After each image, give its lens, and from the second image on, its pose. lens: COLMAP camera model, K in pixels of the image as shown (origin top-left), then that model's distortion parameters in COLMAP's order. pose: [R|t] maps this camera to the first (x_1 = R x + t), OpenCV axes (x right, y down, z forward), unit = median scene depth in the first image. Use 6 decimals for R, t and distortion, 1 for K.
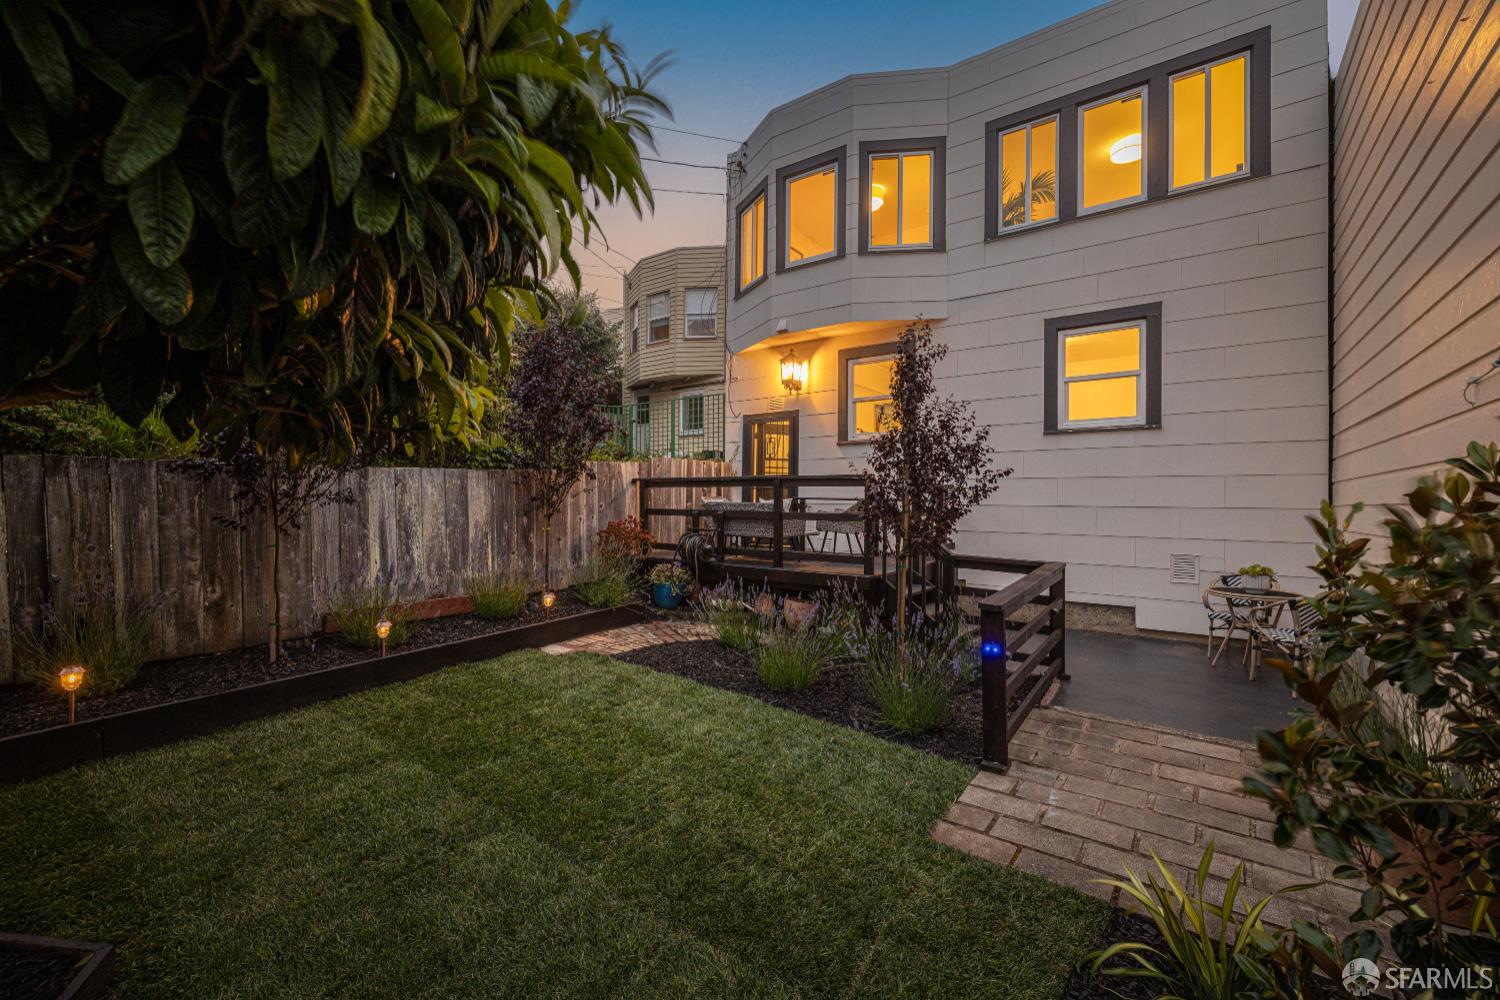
lens RADIAL K [[642.2, 0, 731.5], [0, 642.2, 492.8], [0, 0, 1]] dist [0.008672, -0.000331]
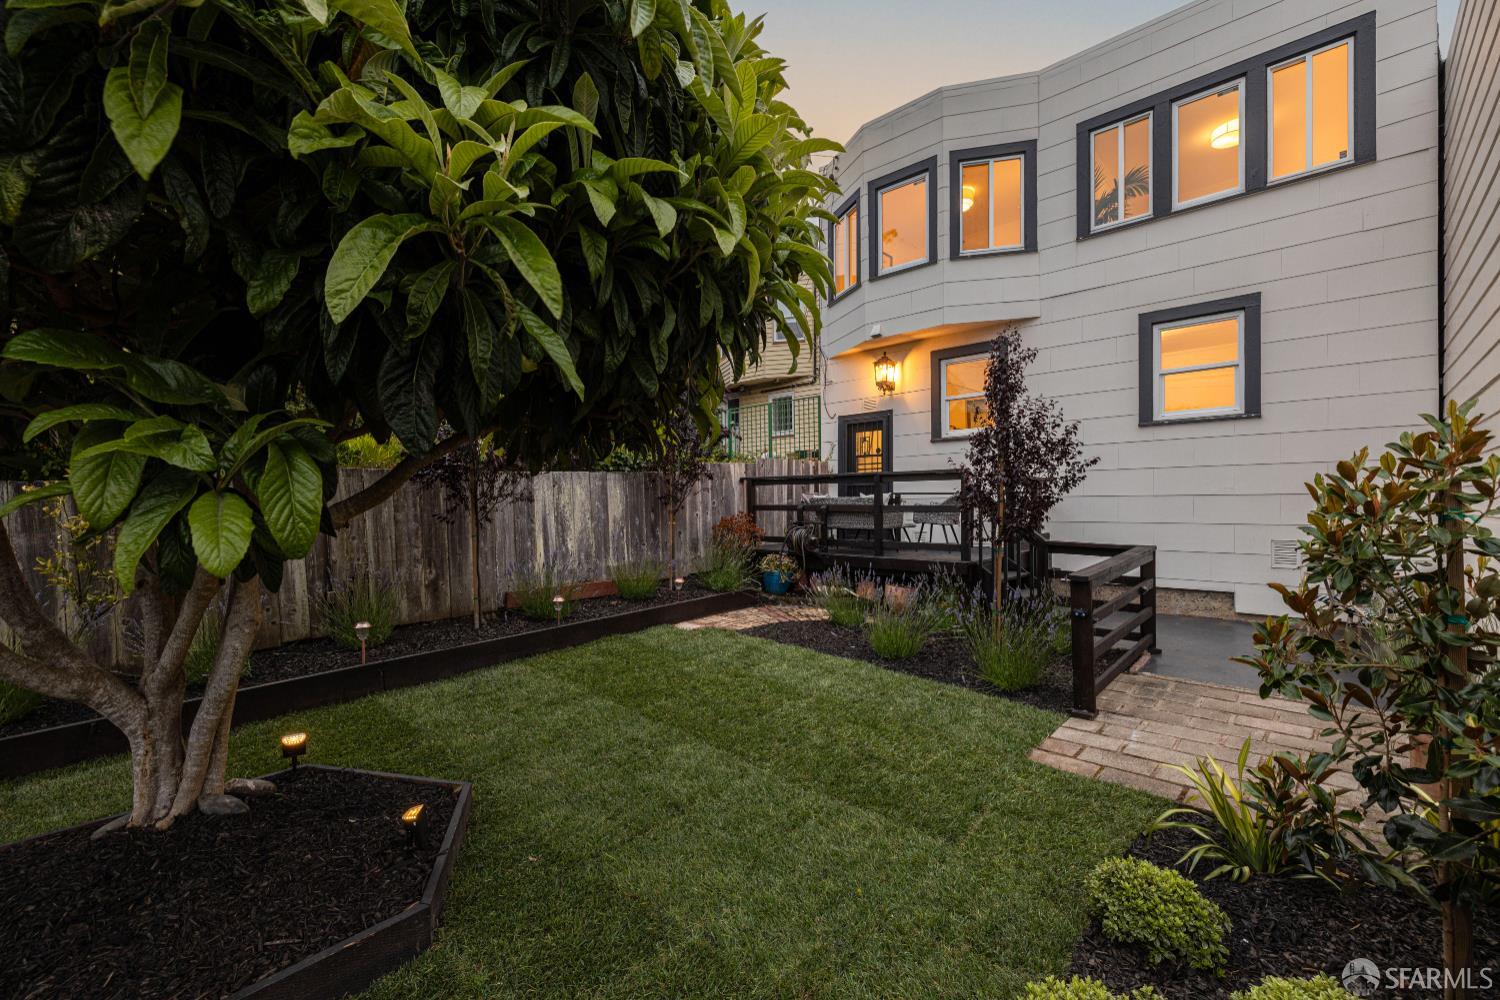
lens RADIAL K [[642.2, 0, 737.6], [0, 642.2, 503.5], [0, 0, 1]] dist [0.008672, -0.000331]
pose [[0.992717, -0.016210, -0.119376, -0.033850], [0.018181, 0.999715, 0.015440, 0.005684], [0.119091, -0.017498, 0.992729, -0.111086]]
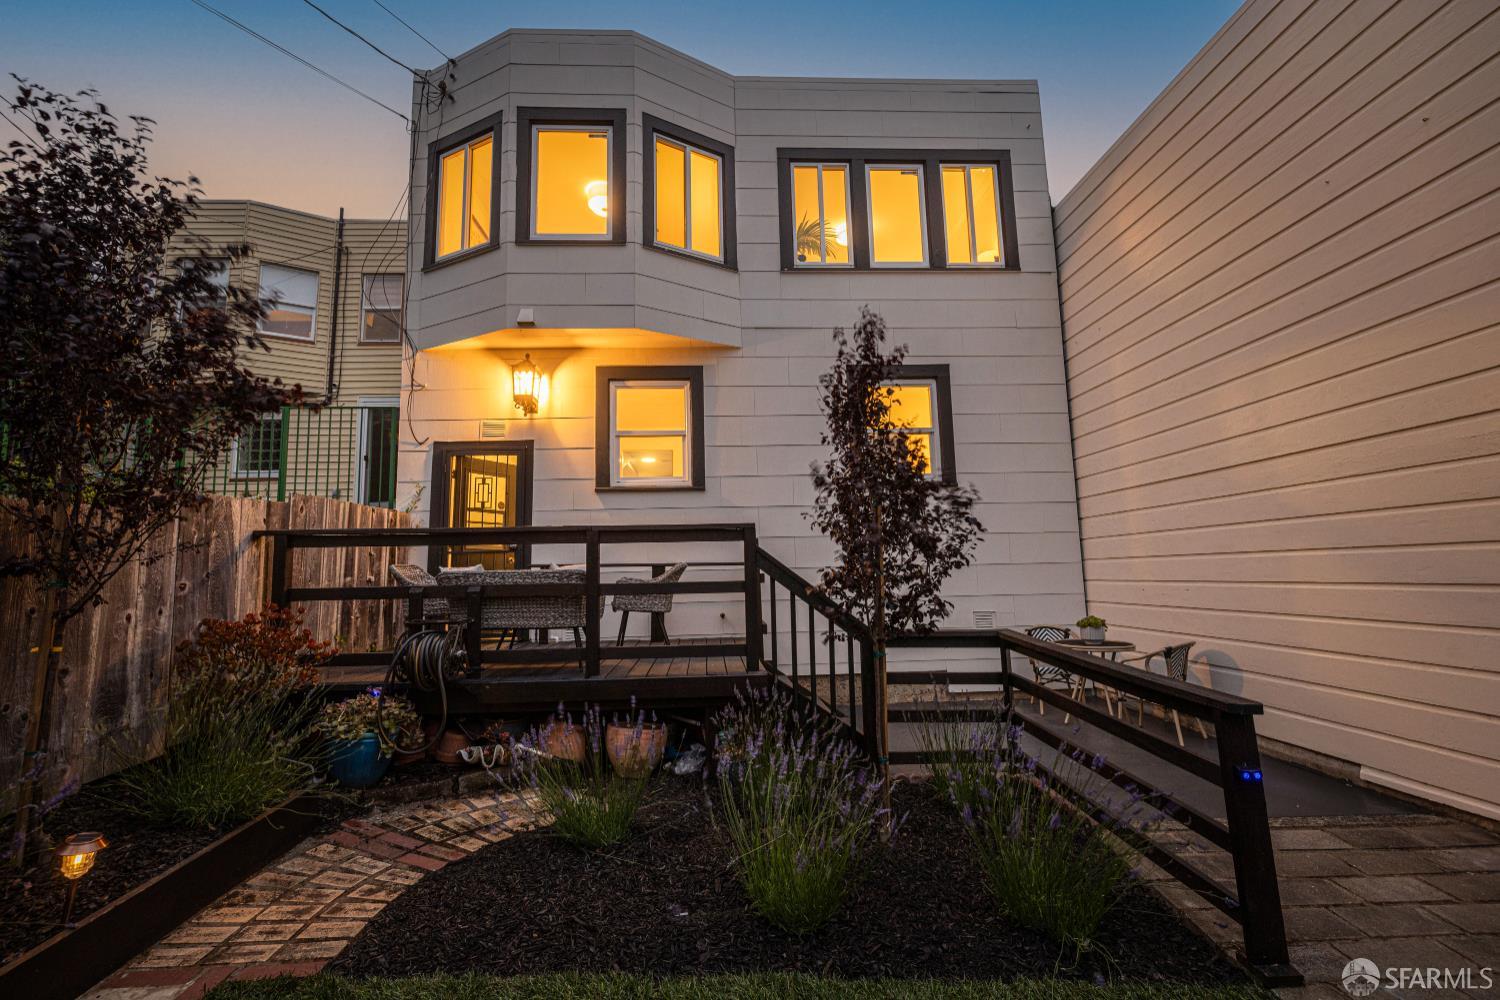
lens RADIAL K [[642.2, 0, 756.4], [0, 642.2, 491.0], [0, 0, 1]] dist [0.008672, -0.000331]
pose [[0.770128, 0.056375, 0.635393, -0.209019], [0.019205, 0.993586, -0.111434, 0.013670], [-0.637600, 0.098021, 0.764106, 0.421797]]
